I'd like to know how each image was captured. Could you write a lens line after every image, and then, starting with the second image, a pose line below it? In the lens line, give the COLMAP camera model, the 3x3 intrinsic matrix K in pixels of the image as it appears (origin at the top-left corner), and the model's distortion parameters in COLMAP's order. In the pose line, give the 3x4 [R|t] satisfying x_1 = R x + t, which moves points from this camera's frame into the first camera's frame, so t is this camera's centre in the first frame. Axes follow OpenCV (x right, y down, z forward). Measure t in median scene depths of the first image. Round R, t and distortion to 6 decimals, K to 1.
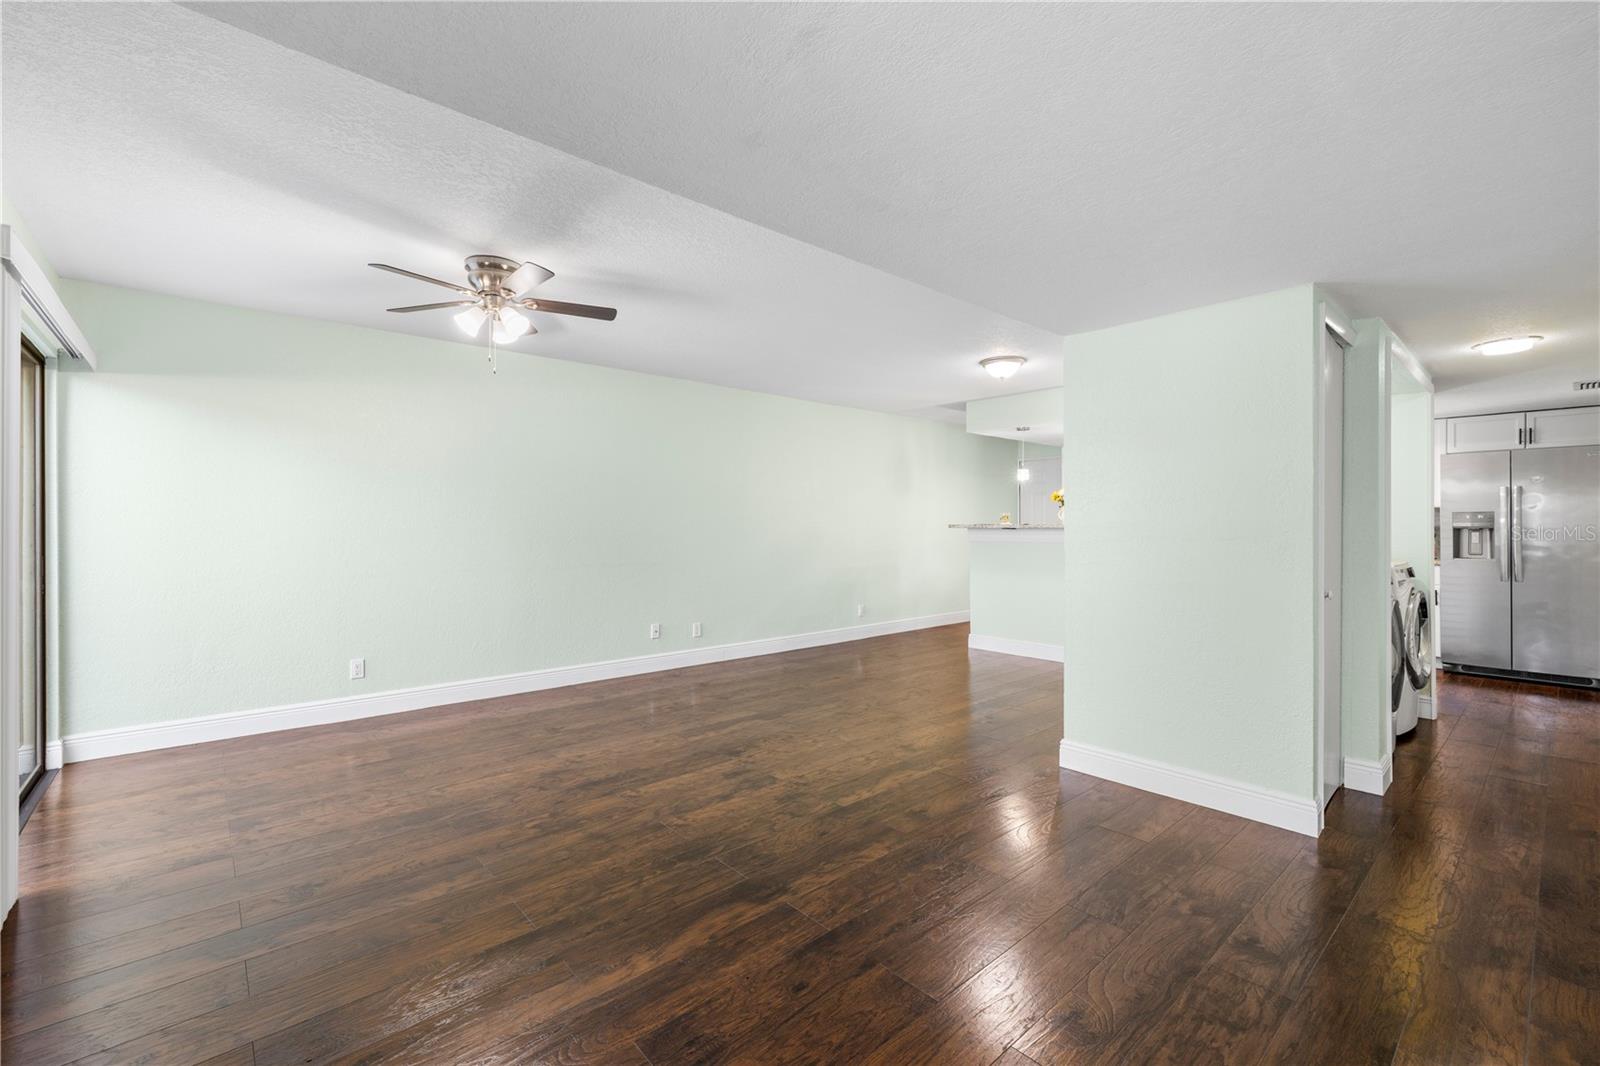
lens RADIAL K [[676.2, 0, 787.2], [0, 676.2, 528.9], [0, 0, 1]] dist [0.000249, -0.000200]
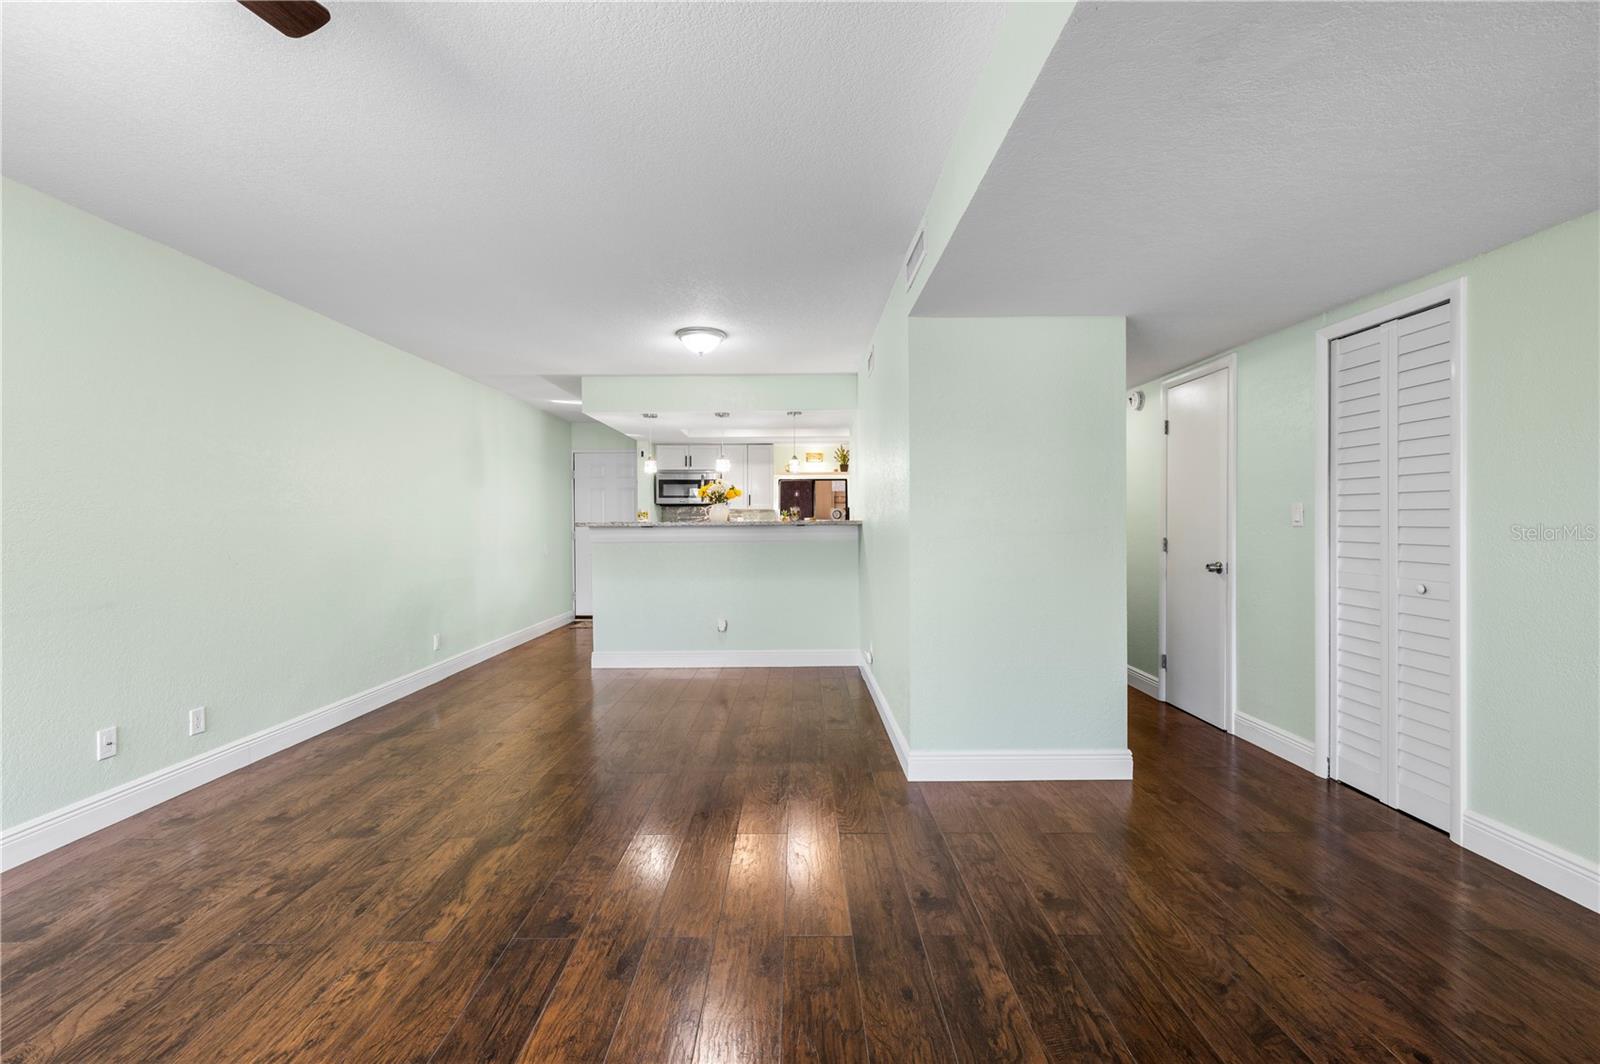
lens RADIAL K [[676.2, 0, 795.9], [0, 676.2, 531.8], [0, 0, 1]] dist [0.000249, -0.000200]
pose [[0.655900, -0.013090, 0.754734, -0.406594], [0.009491, 0.999914, 0.009094, -0.000001], [-0.754788, 0.001199, 0.655968, 0.530921]]
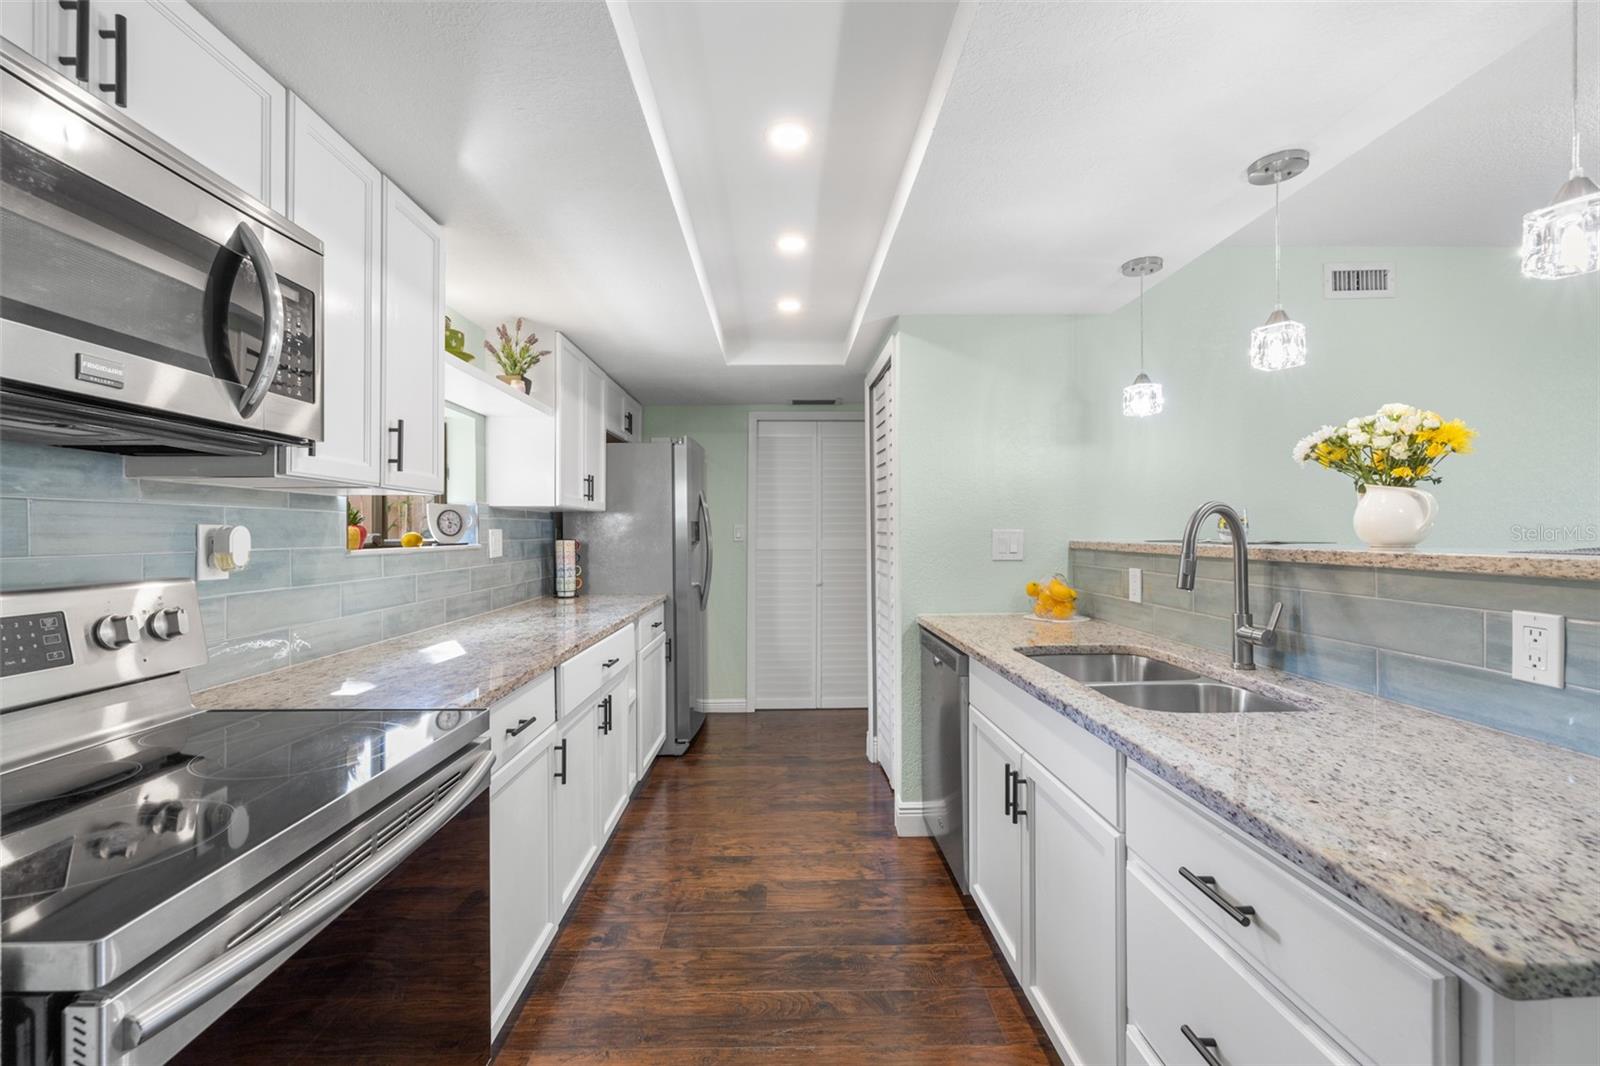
lens RADIAL K [[676.2, 0, 799.7], [0, 676.2, 534.4], [0, 0, 1]] dist [0.000249, -0.000200]
pose [[-0.771177, 0.001533, 0.636619, 0.780553], [0.007107, 0.999956, 0.006202, -0.027795], [-0.636581, 0.009308, -0.771154, 2.474517]]
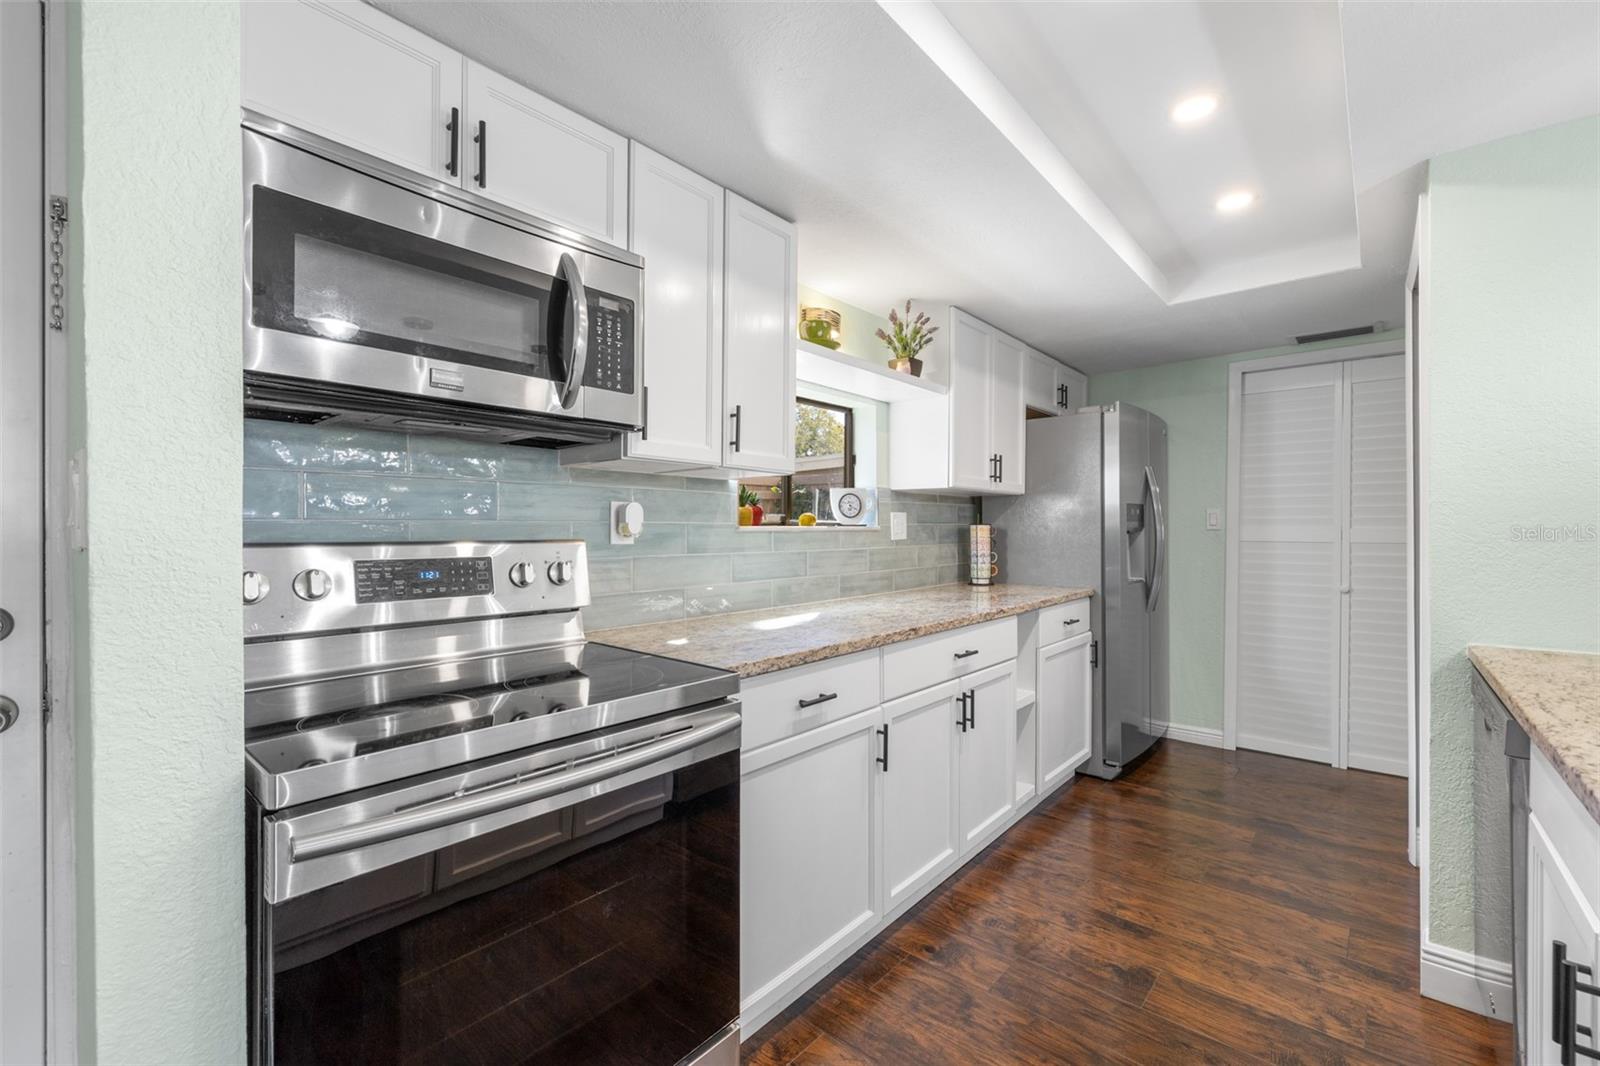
lens RADIAL K [[676.2, 0, 791.2], [0, 676.2, 531.7], [0, 0, 1]] dist [0.000249, -0.000200]
pose [[-0.136946, -0.003722, 0.990571, 0.769196], [0.003891, 0.999983, 0.004295, -0.009777], [-0.990571, 0.004443, -0.136930, 2.305618]]
